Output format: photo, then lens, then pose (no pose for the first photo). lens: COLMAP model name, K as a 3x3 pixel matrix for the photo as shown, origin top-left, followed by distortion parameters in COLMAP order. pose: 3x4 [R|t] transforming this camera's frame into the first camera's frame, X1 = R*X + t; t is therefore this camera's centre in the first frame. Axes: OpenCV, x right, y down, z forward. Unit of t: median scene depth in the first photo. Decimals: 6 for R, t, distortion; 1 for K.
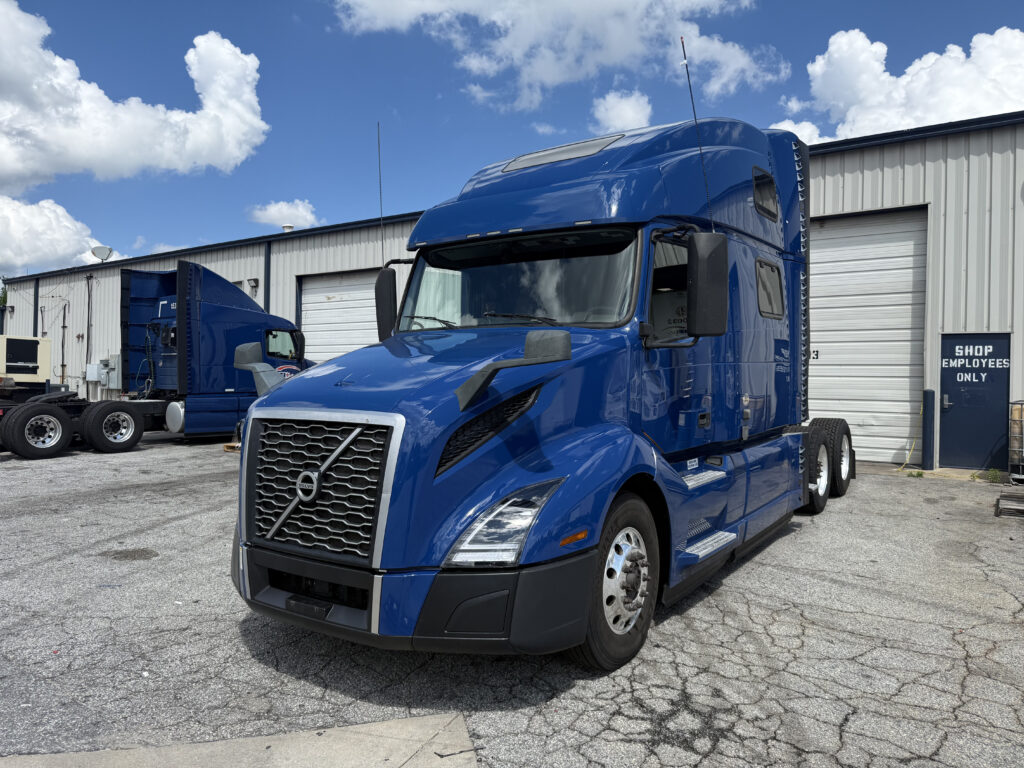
lens RADIAL K [[715.0, 0, 512.0], [0, 715.0, 384.0], [0, 0, 1]] dist [-0.002035, -0.002422]
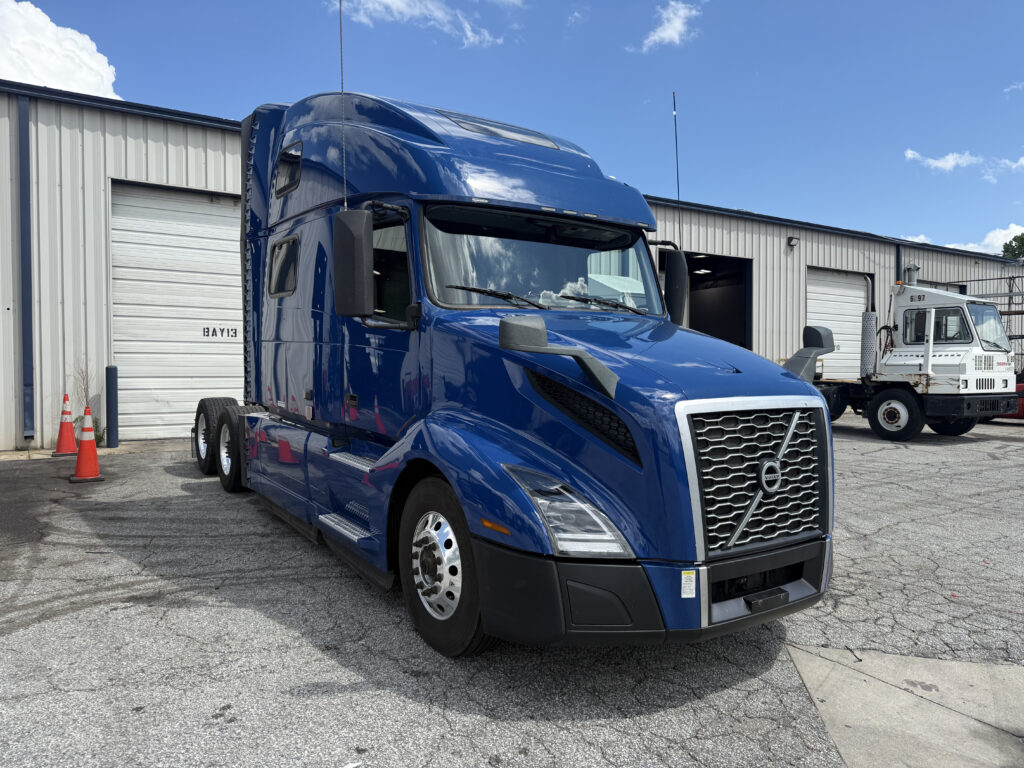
lens RADIAL K [[714.1, 0, 516.6], [0, 714.1, 382.8], [0, 0, 1]] dist [0.004227, 0.000117]
pose [[0.385234, -0.036381, 0.922102, -1.297427], [0.002913, 0.999266, 0.038208, -0.023593], [-0.922814, -0.012033, 0.385057, 0.934645]]
